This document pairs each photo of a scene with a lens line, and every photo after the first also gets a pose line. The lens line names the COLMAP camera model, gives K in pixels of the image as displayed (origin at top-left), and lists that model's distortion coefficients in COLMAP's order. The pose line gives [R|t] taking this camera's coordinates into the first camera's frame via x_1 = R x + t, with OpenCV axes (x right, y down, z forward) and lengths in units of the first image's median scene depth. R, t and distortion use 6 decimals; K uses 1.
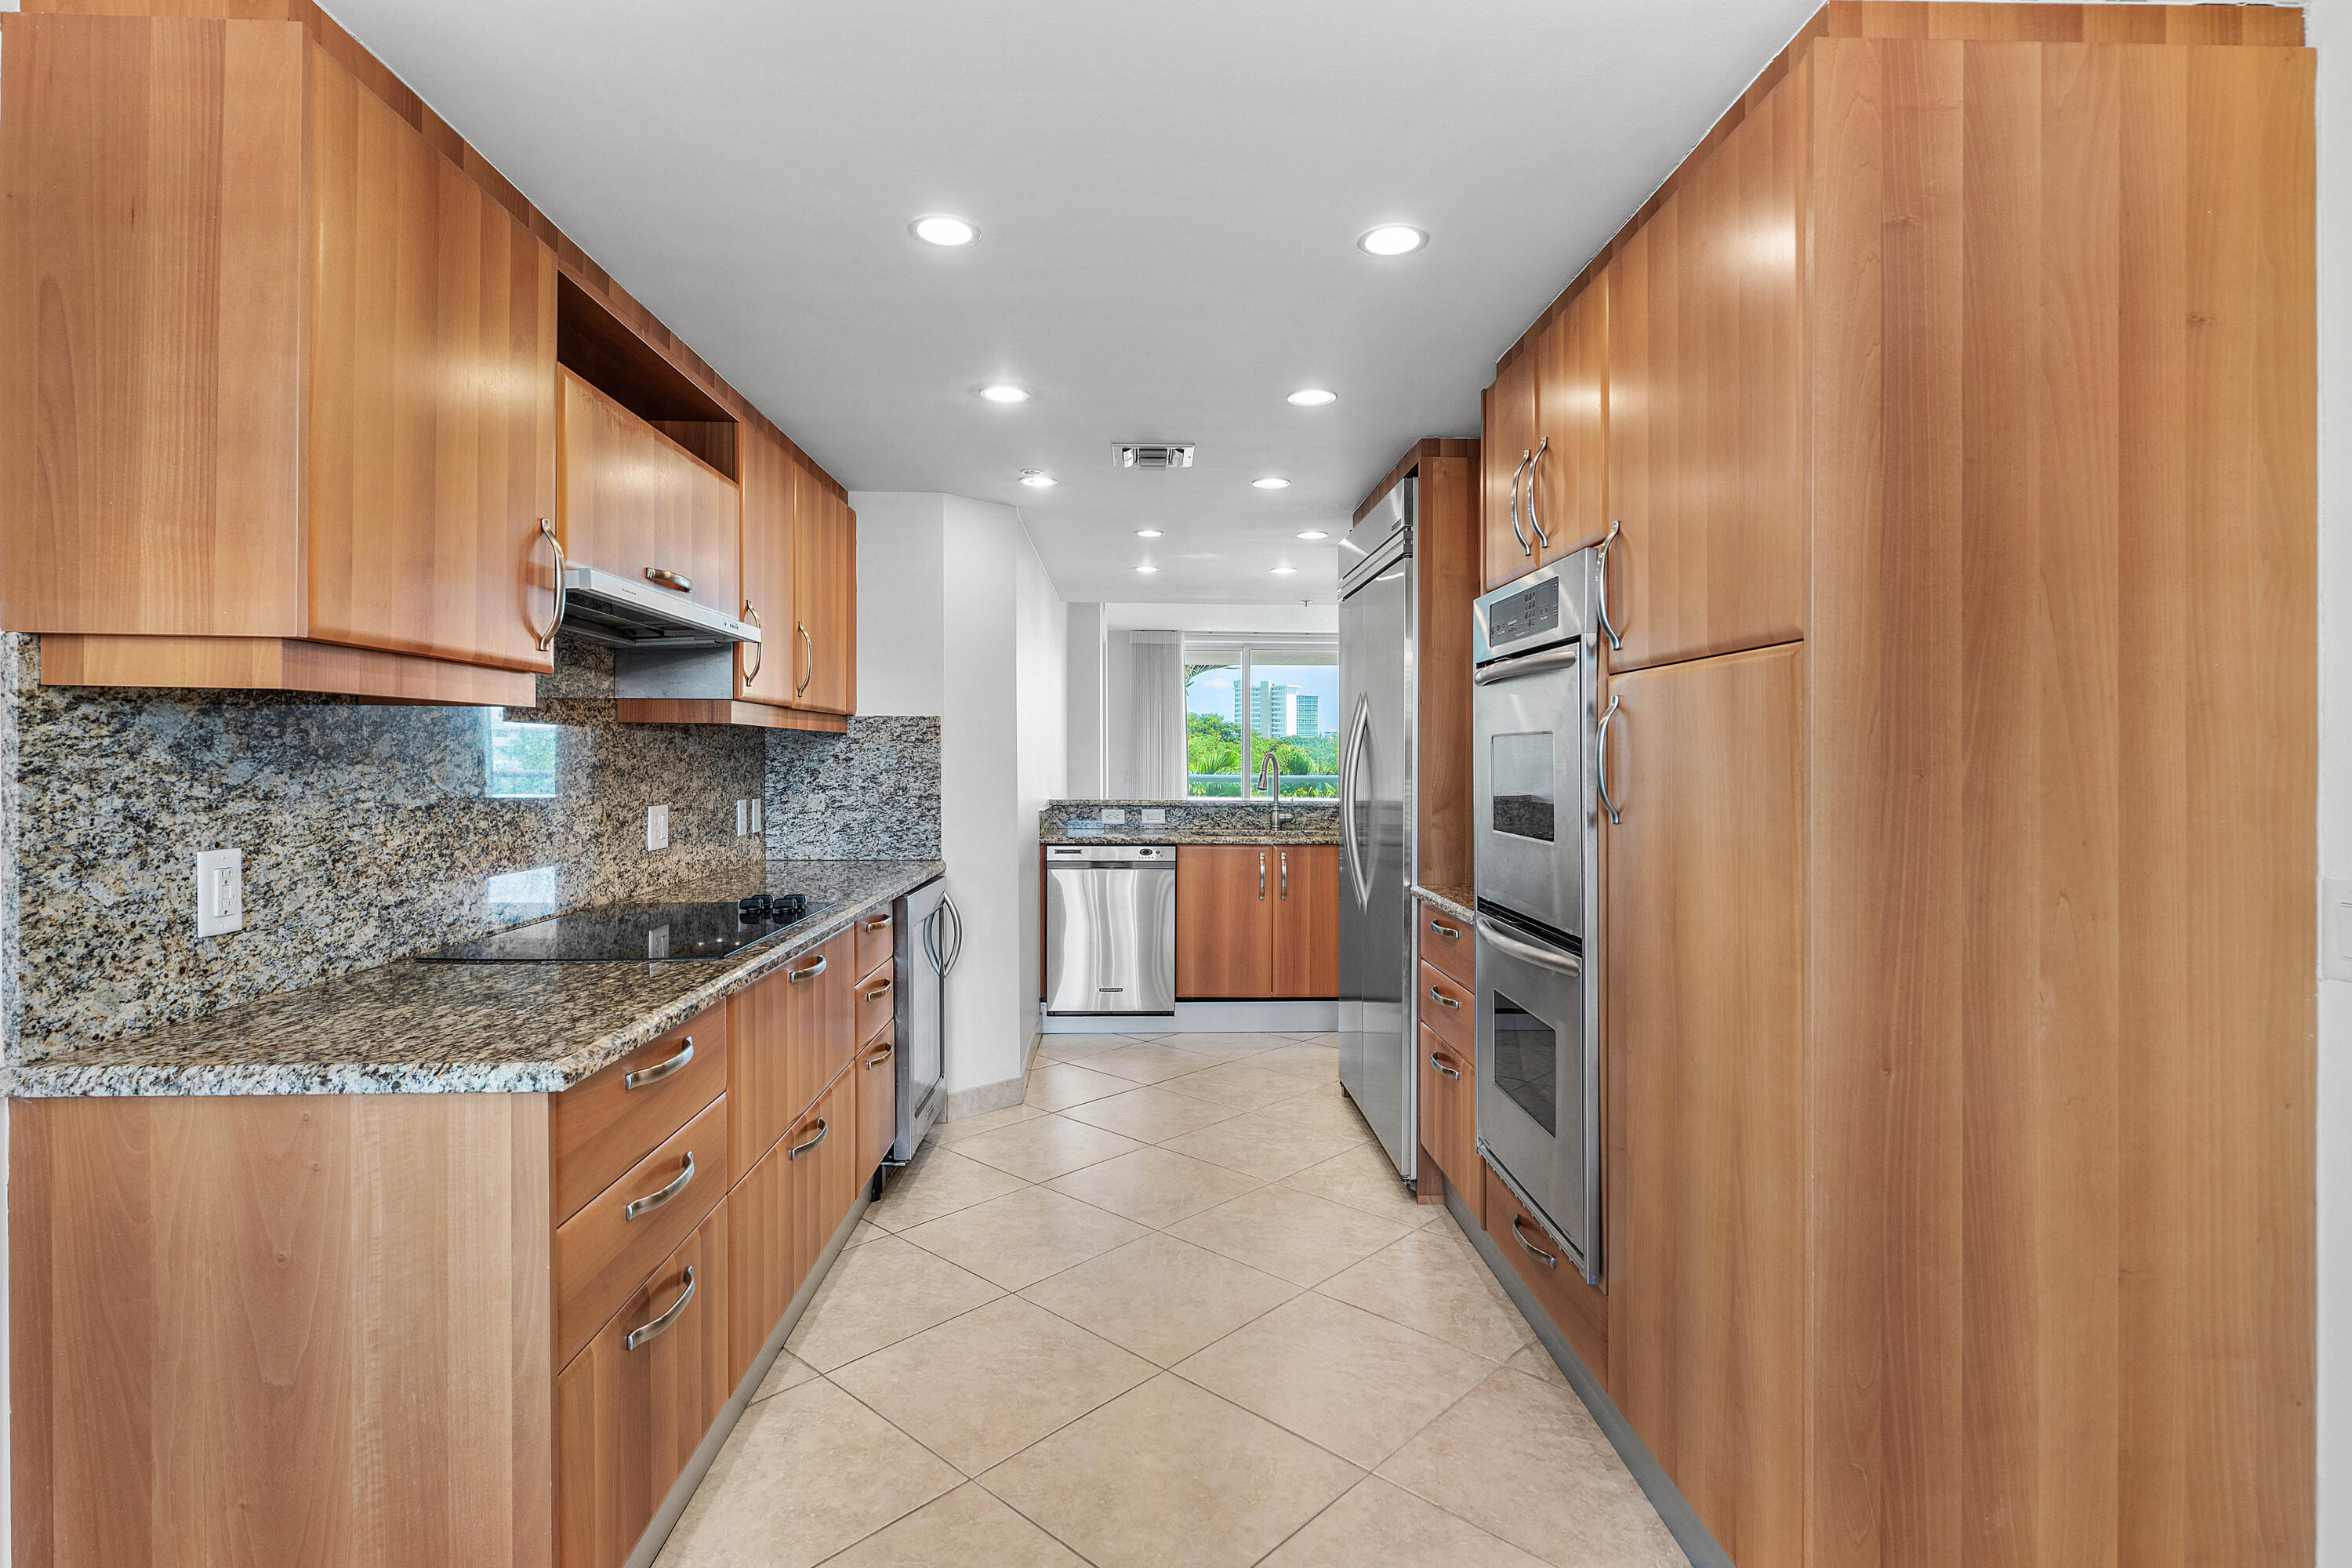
lens RADIAL K [[1135.4, 0, 1187.7], [0, 1135.4, 762.4], [0, 0, 1]] dist [0.008642, -0.002632]
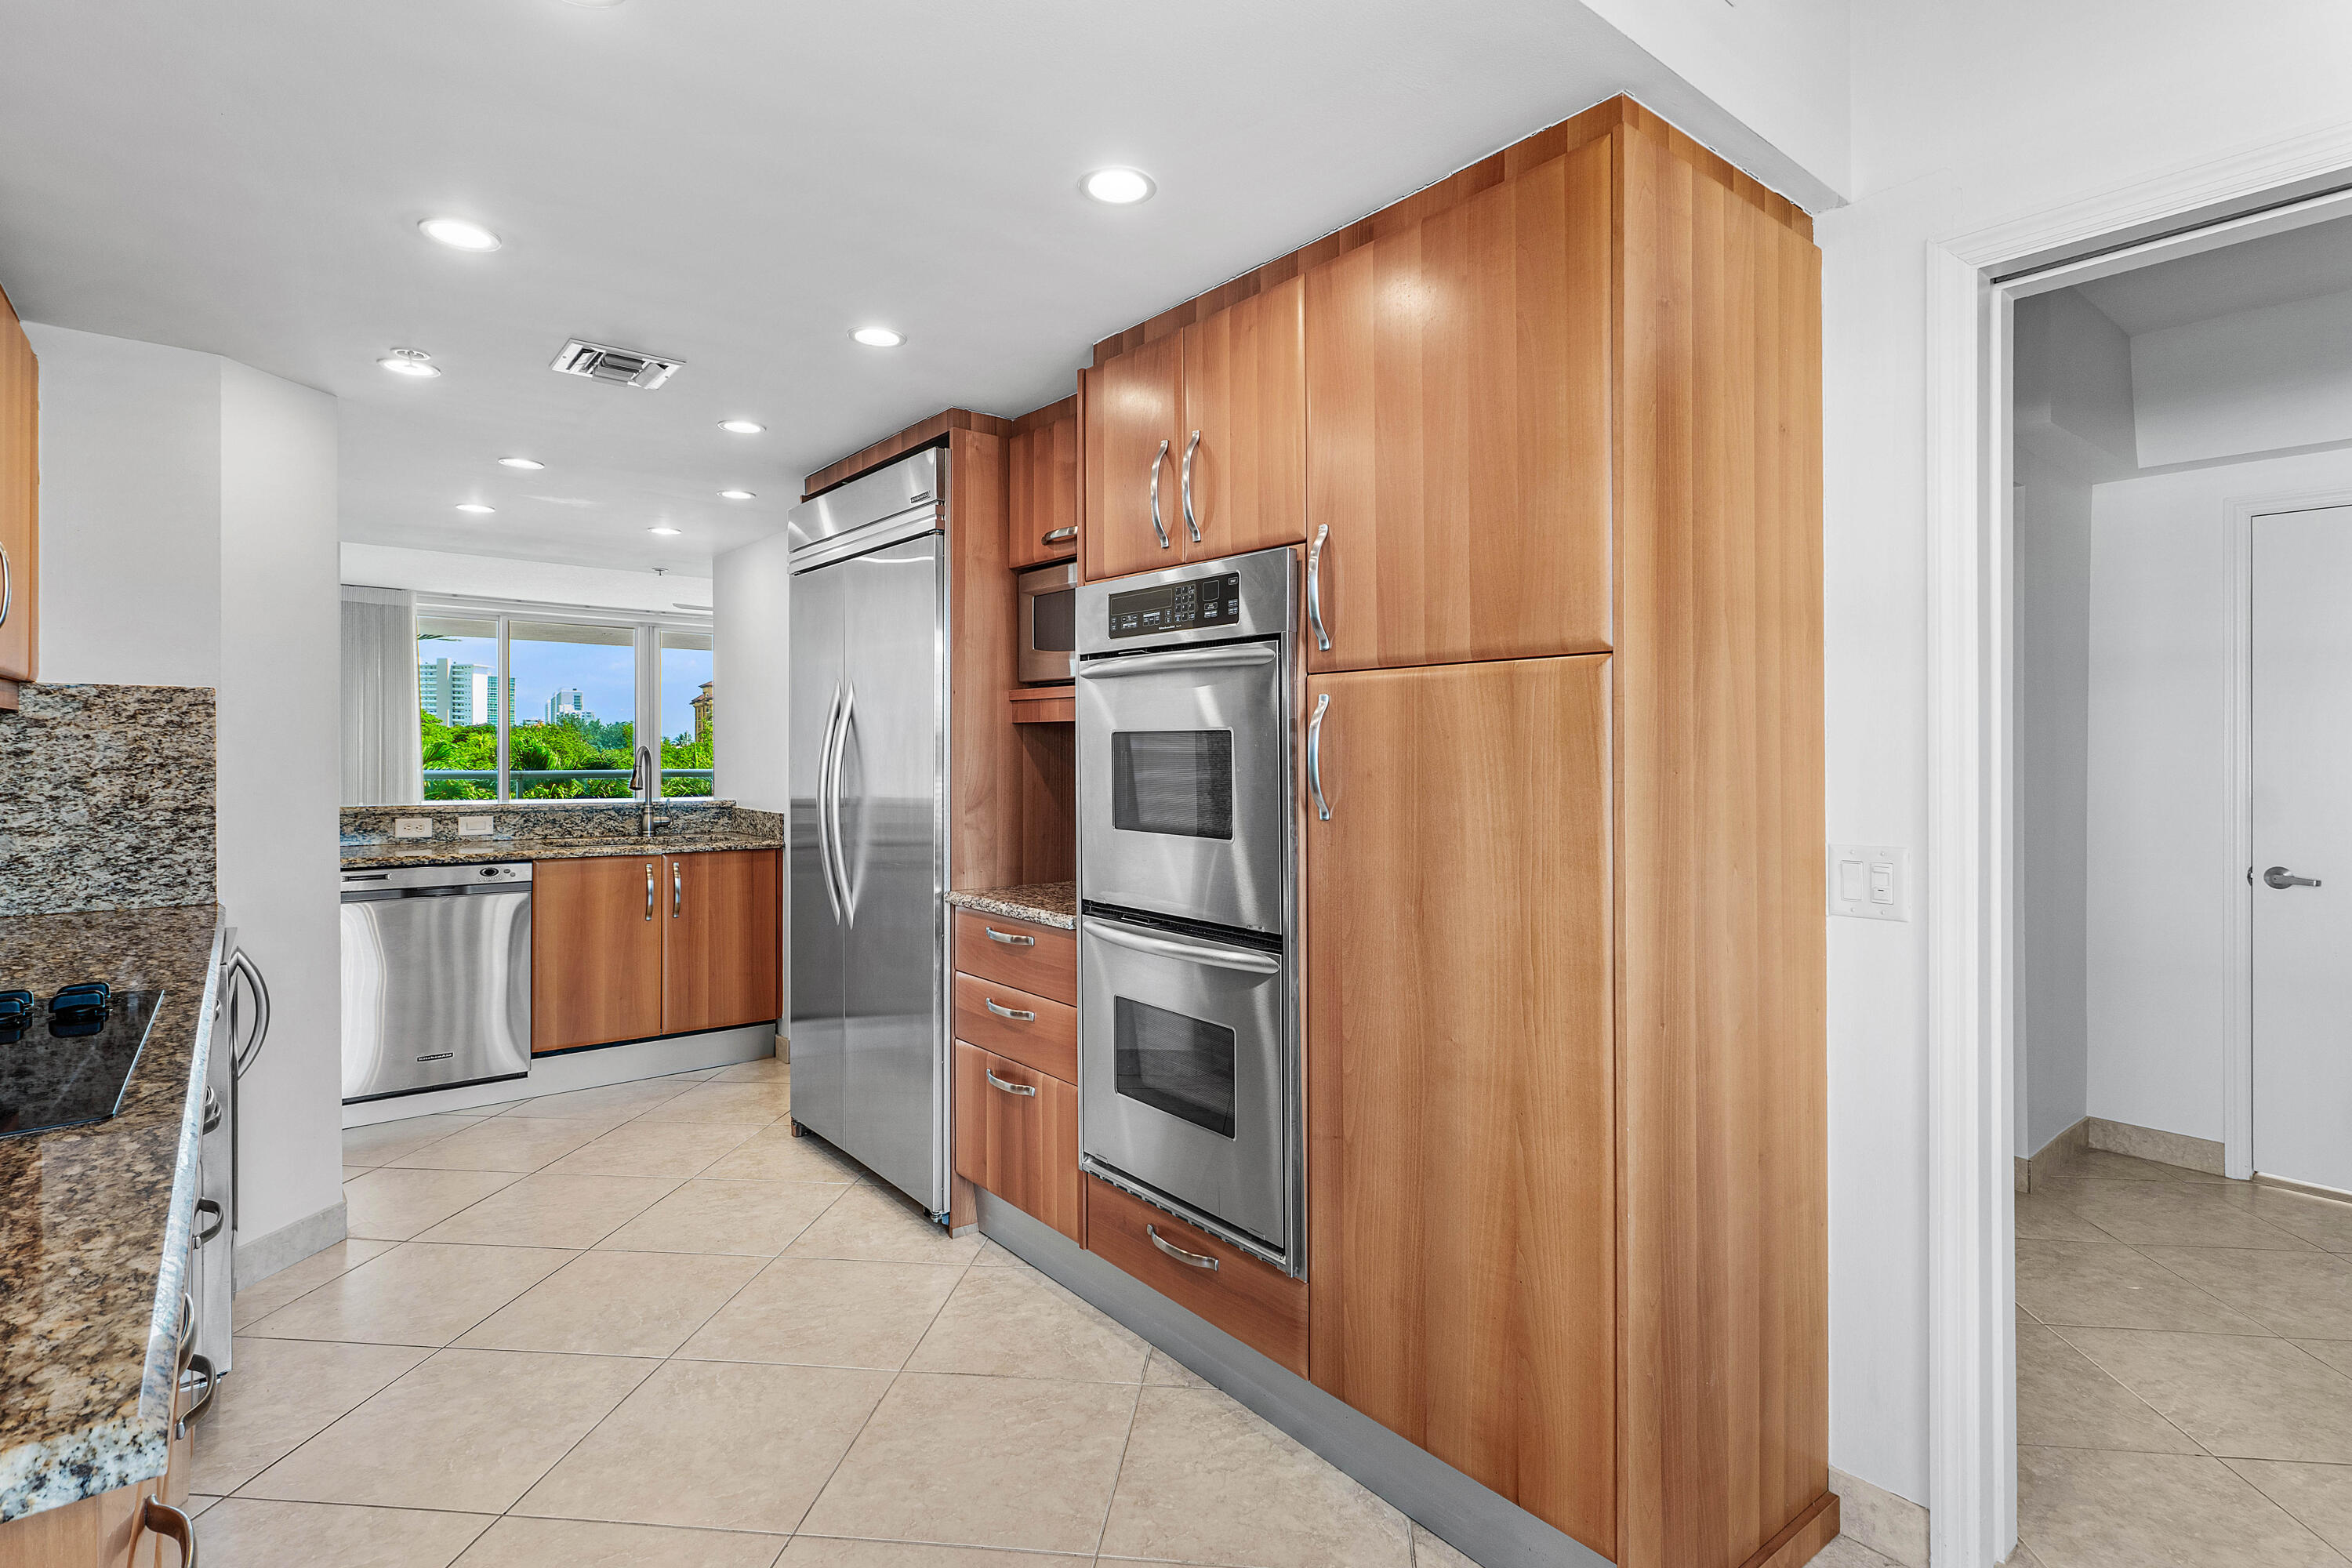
lens RADIAL K [[1135.4, 0, 1204.0], [0, 1135.4, 749.0], [0, 0, 1]] dist [0.008642, -0.002632]
pose [[0.801608, 0.003856, 0.597837, -0.211403], [-0.000877, 0.999986, -0.005274, -0.002746], [-0.597849, 0.003703, 0.801600, 0.159885]]
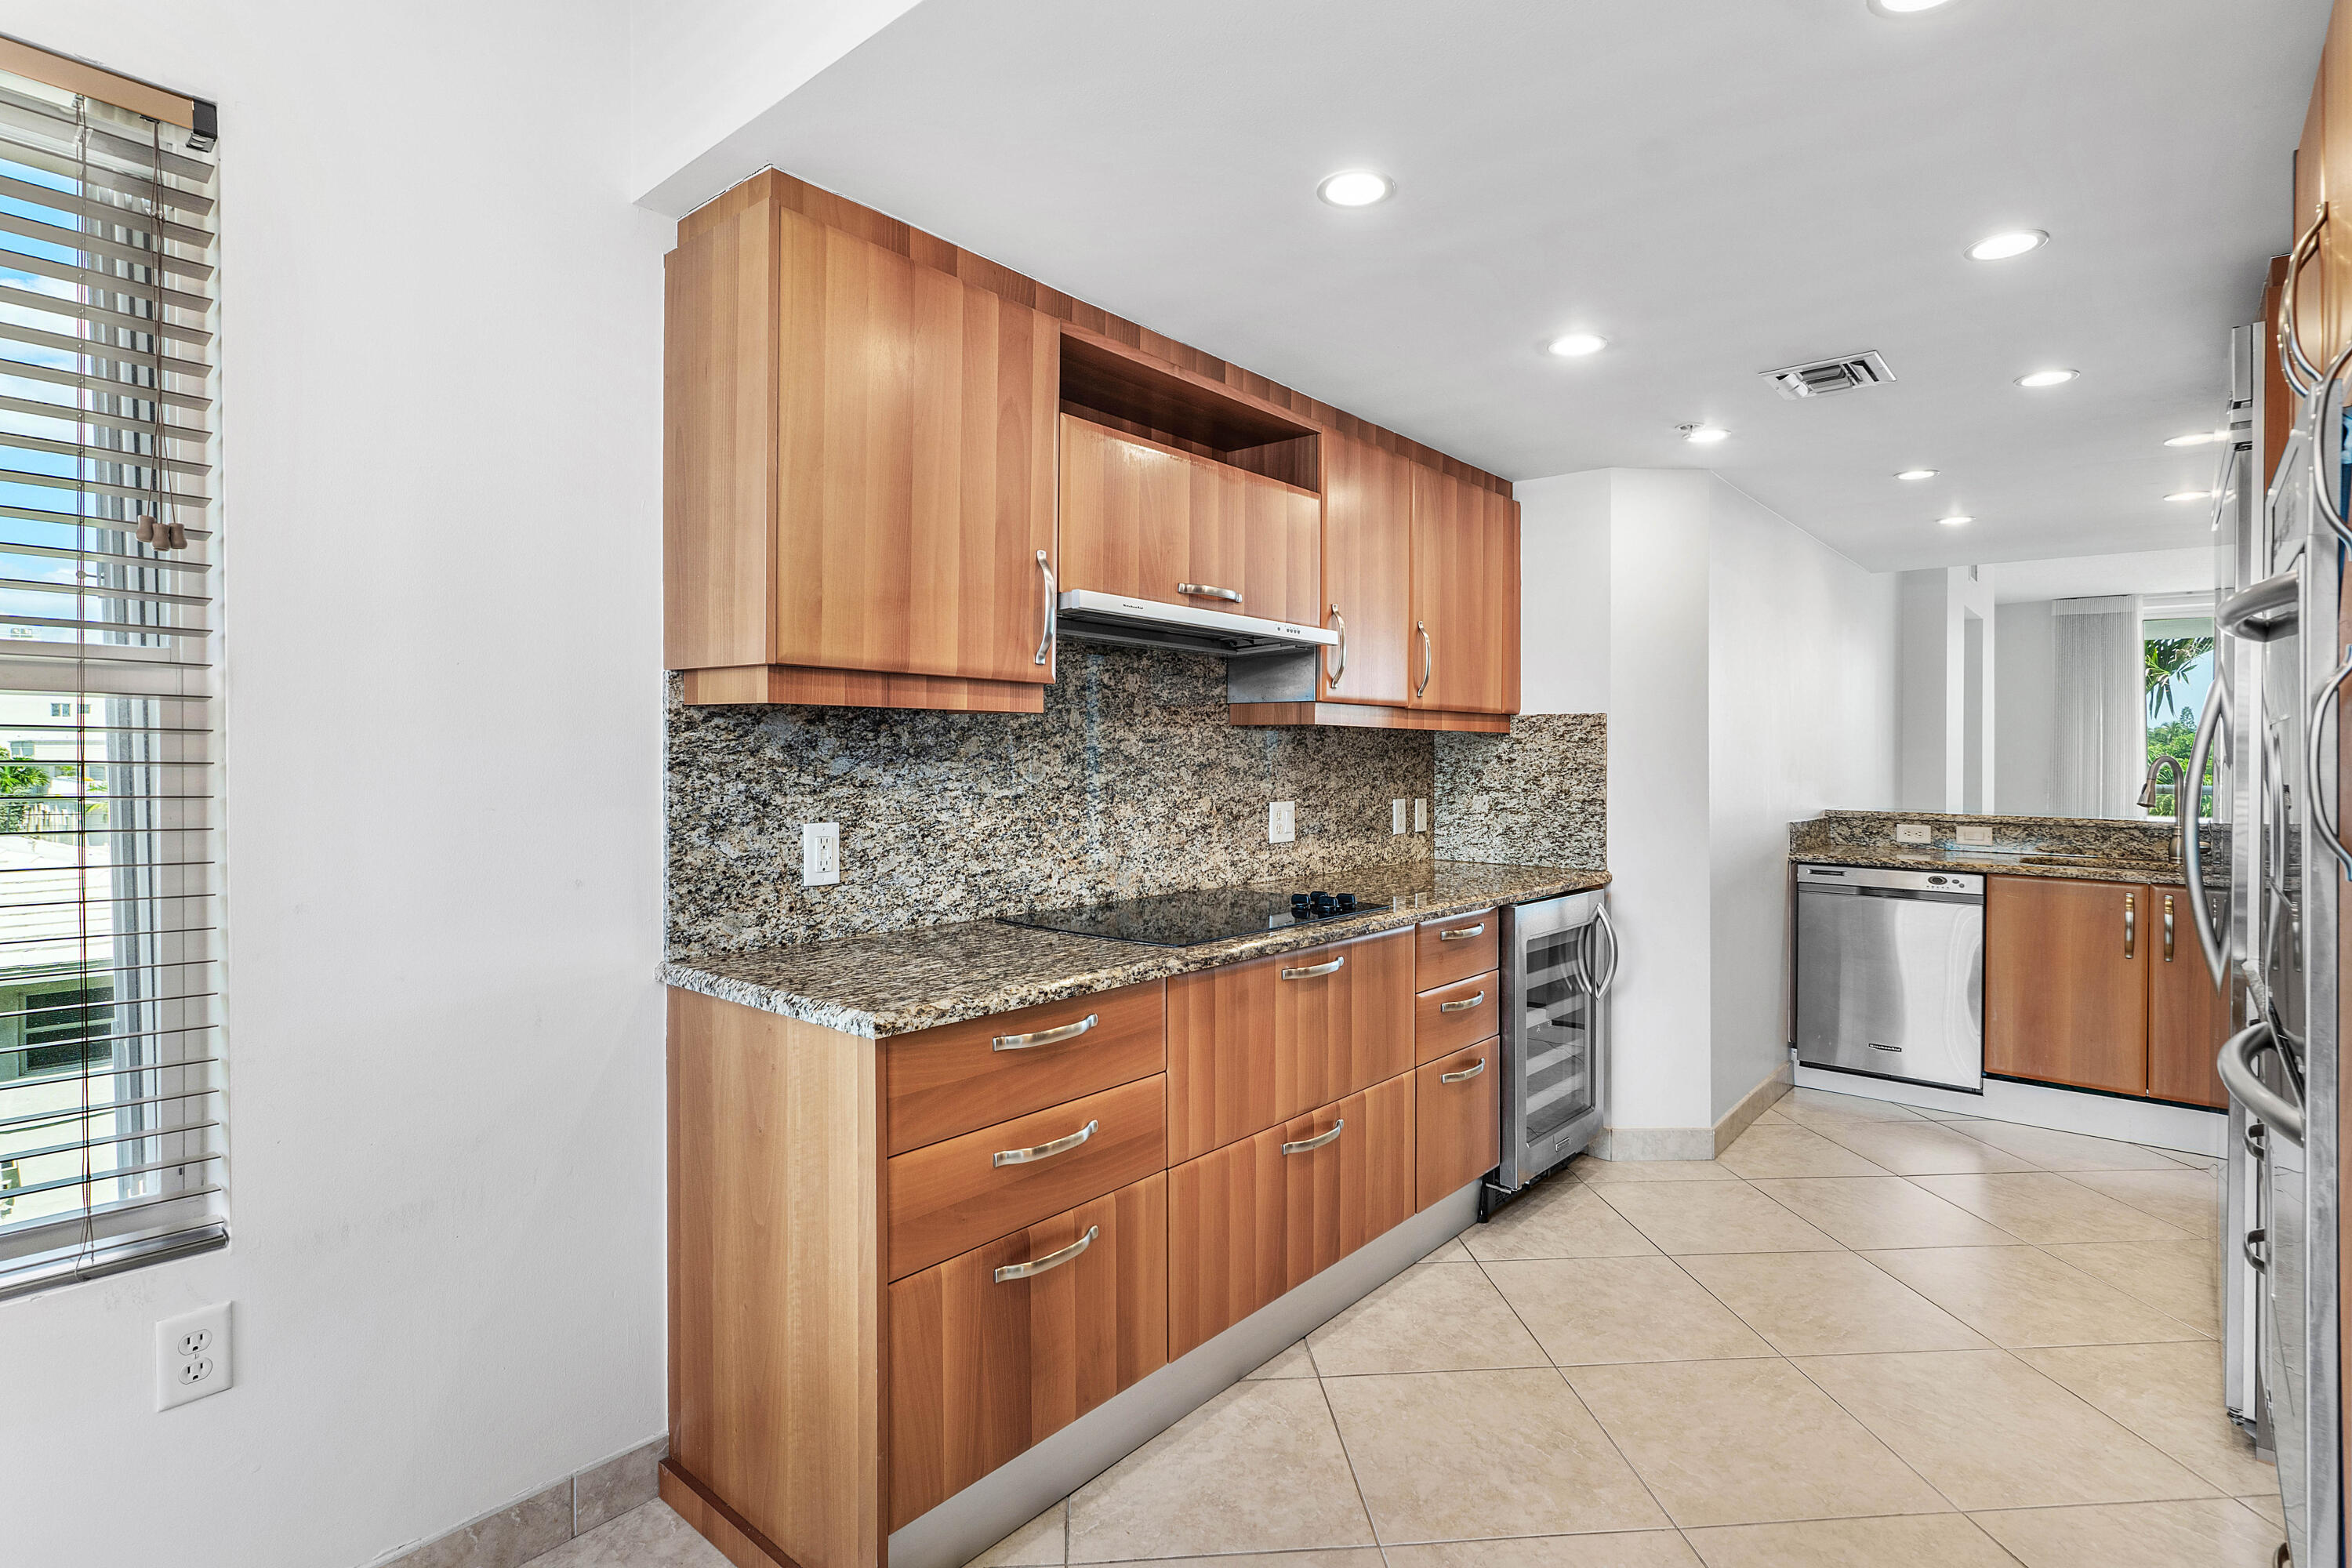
lens RADIAL K [[1135.4, 0, 1226.6], [0, 1135.4, 765.9], [0, 0, 1]] dist [0.008642, -0.002632]
pose [[0.752800, 0.006498, -0.658218, 0.212419], [-0.006082, 0.999977, 0.002916, 0.000850], [0.658222, 0.001808, 0.752822, 0.155485]]
